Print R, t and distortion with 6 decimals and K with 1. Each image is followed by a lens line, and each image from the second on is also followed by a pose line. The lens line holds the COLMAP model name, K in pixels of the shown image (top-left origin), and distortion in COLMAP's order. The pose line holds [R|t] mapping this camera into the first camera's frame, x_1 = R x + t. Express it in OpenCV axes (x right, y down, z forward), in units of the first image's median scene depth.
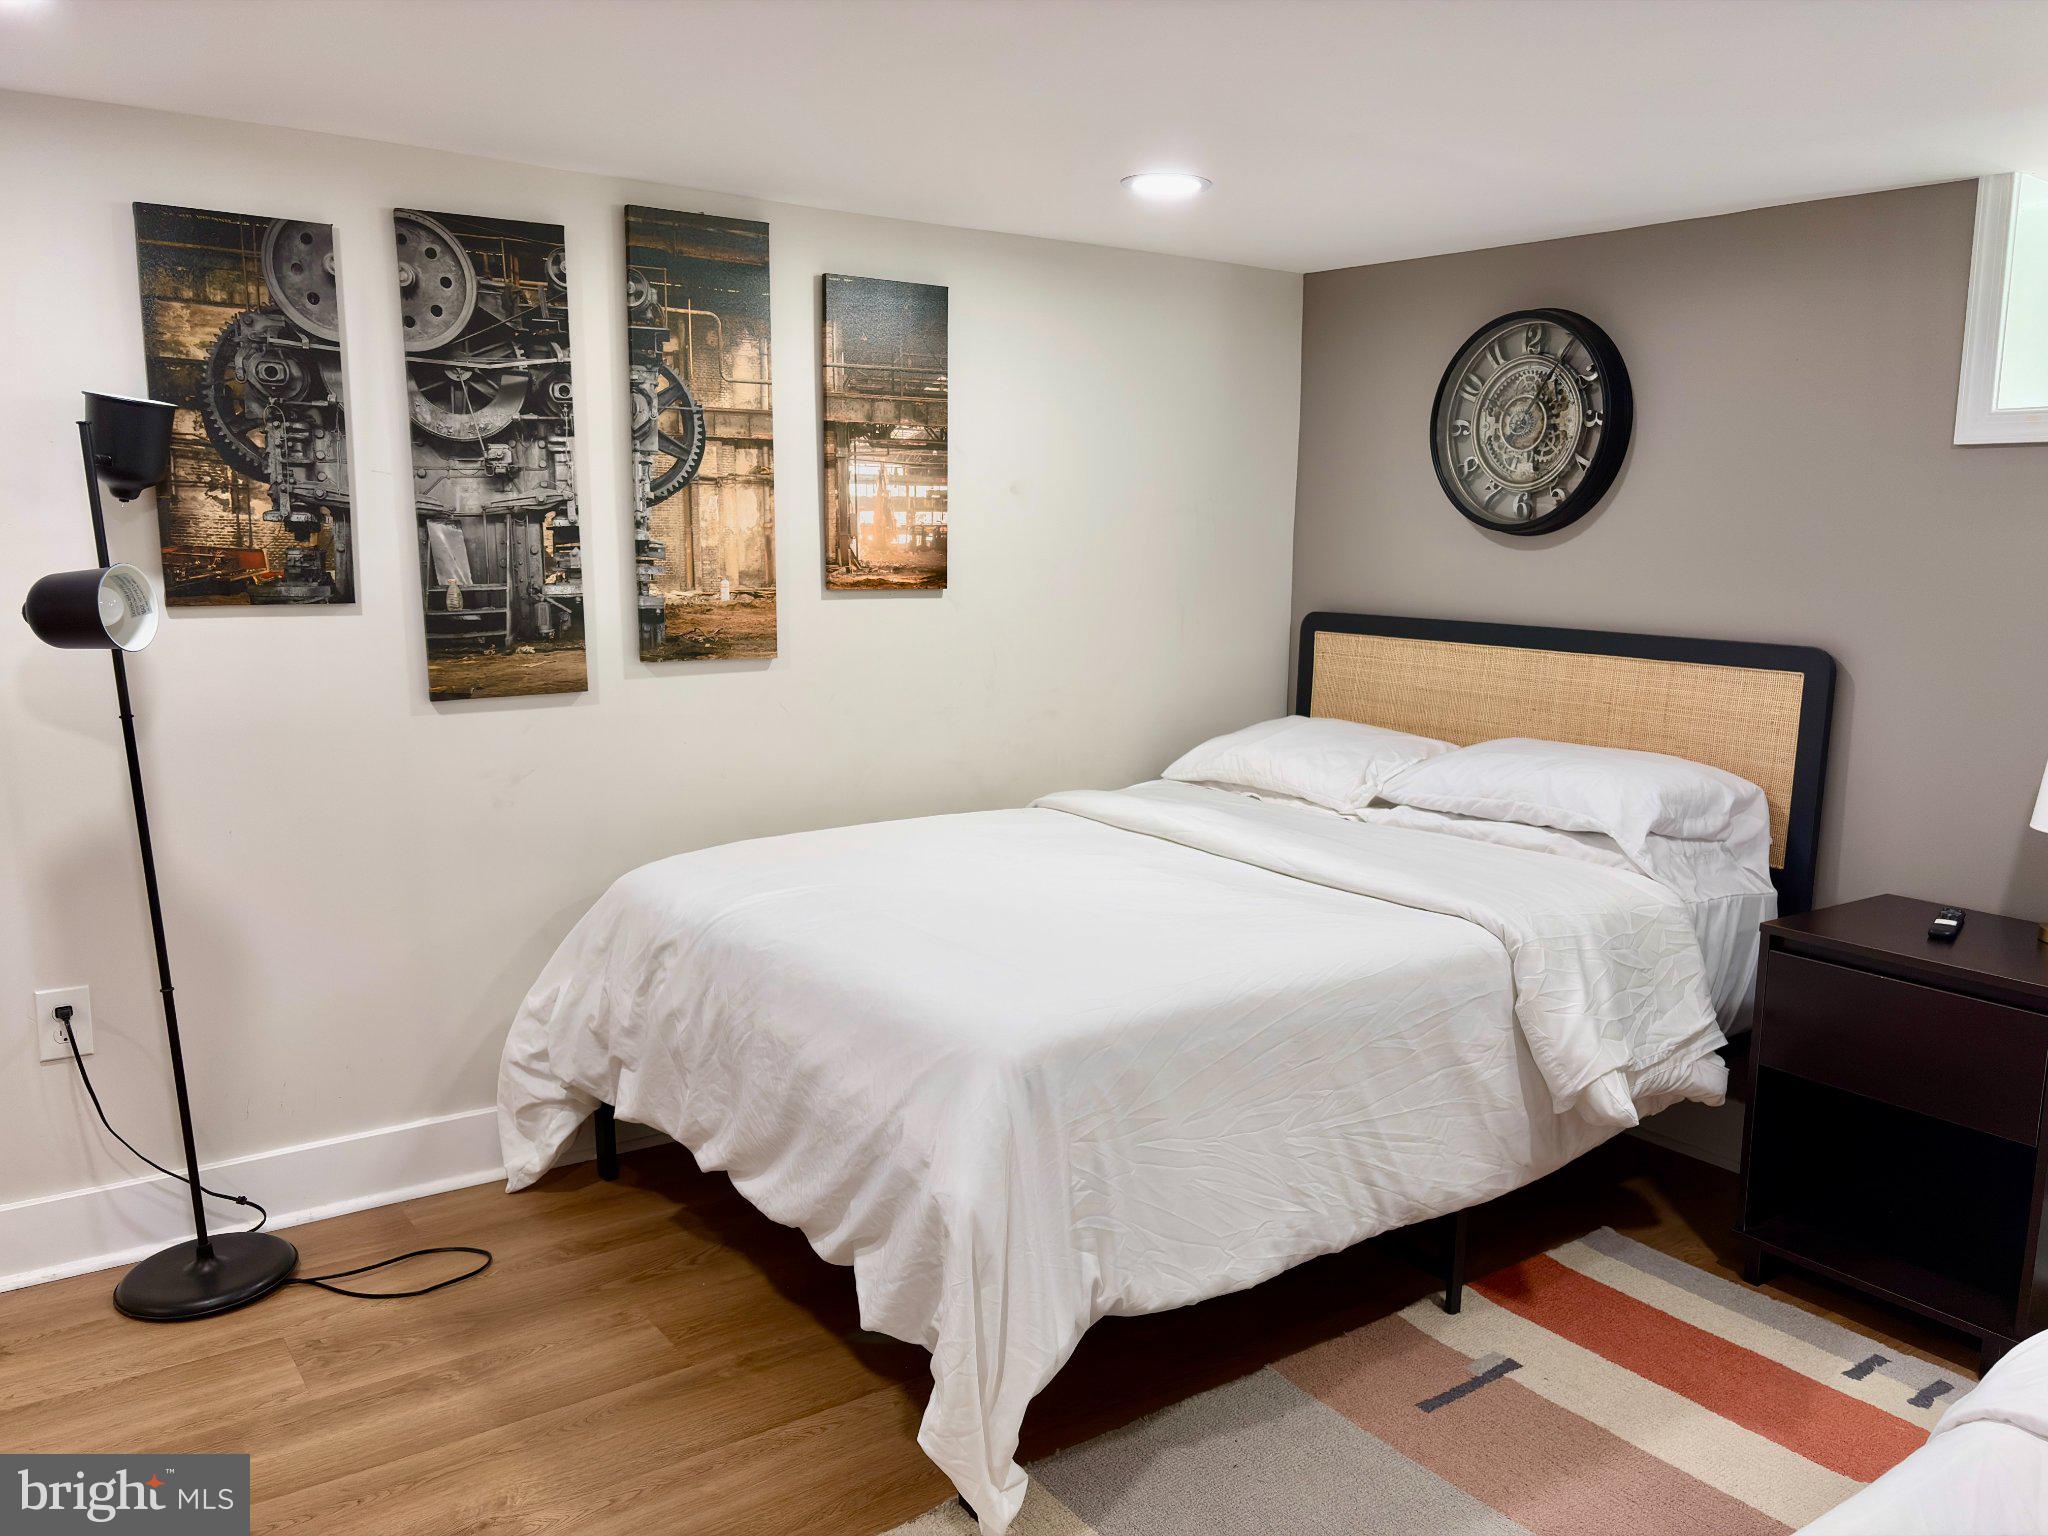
lens RADIAL K [[1550.2, 0, 1026.4], [0, 1550.2, 773.8], [0, 0, 1]] dist [0.000308, -0.008228]
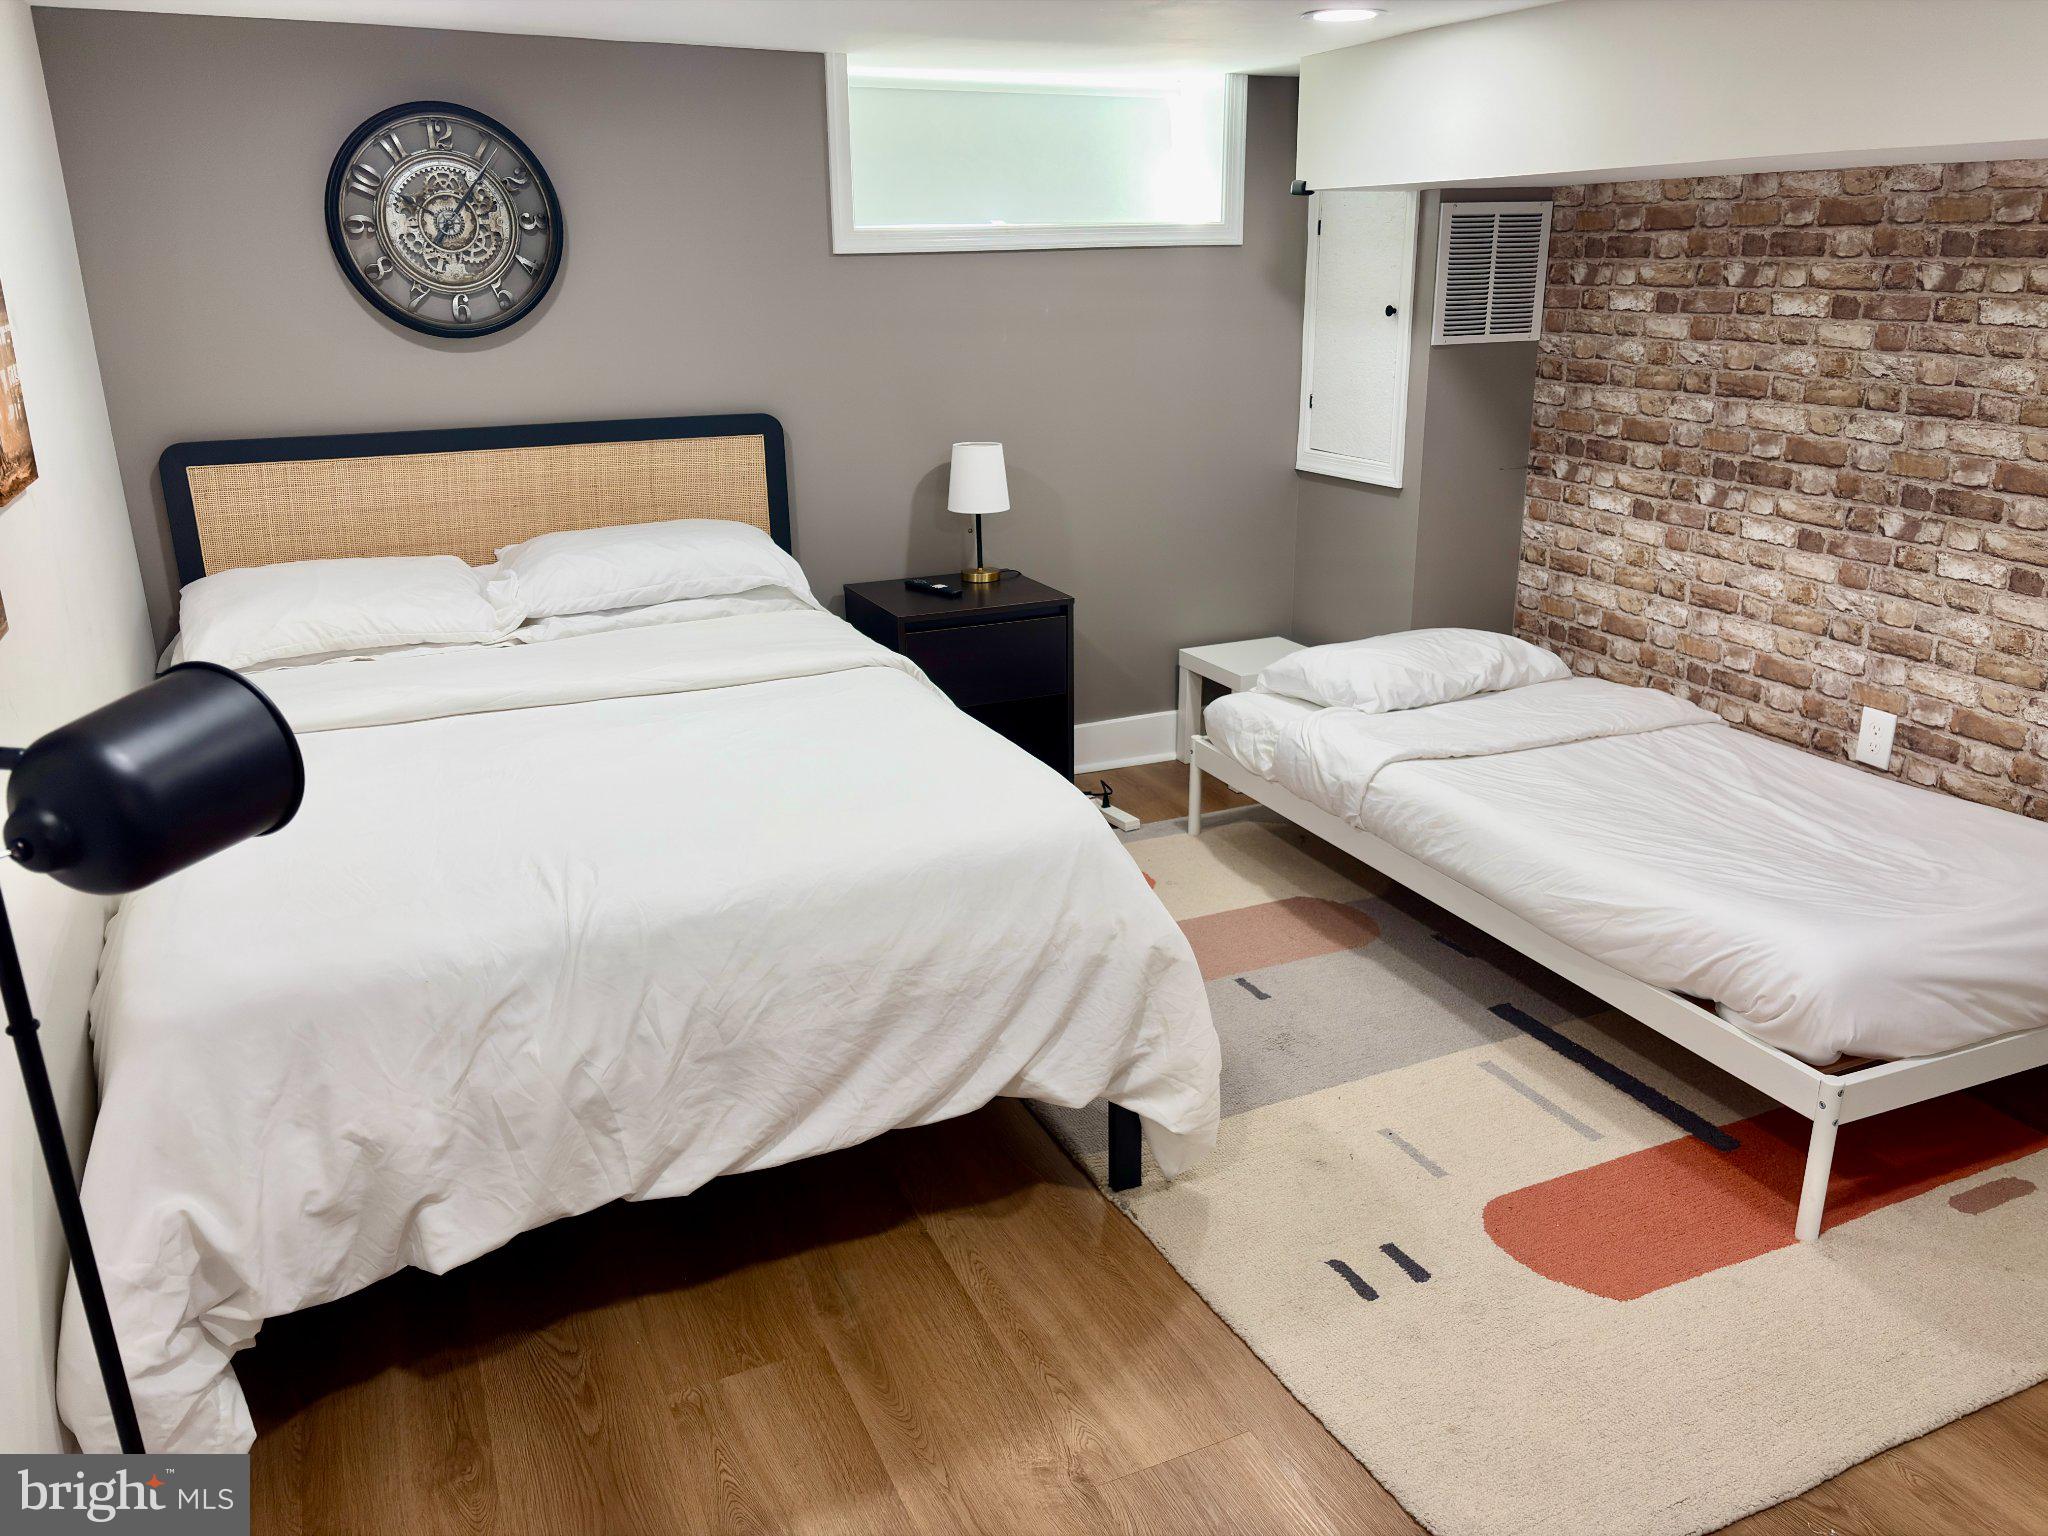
lens RADIAL K [[1550.2, 0, 1028.6], [0, 1550.2, 767.8], [0, 0, 1]] dist [0.000308, -0.008228]
pose [[0.183062, -0.329456, 0.926254, -0.666939], [0.164816, 0.939126, 0.301460, -0.139992], [-0.969187, 0.097475, 0.226218, 0.462081]]
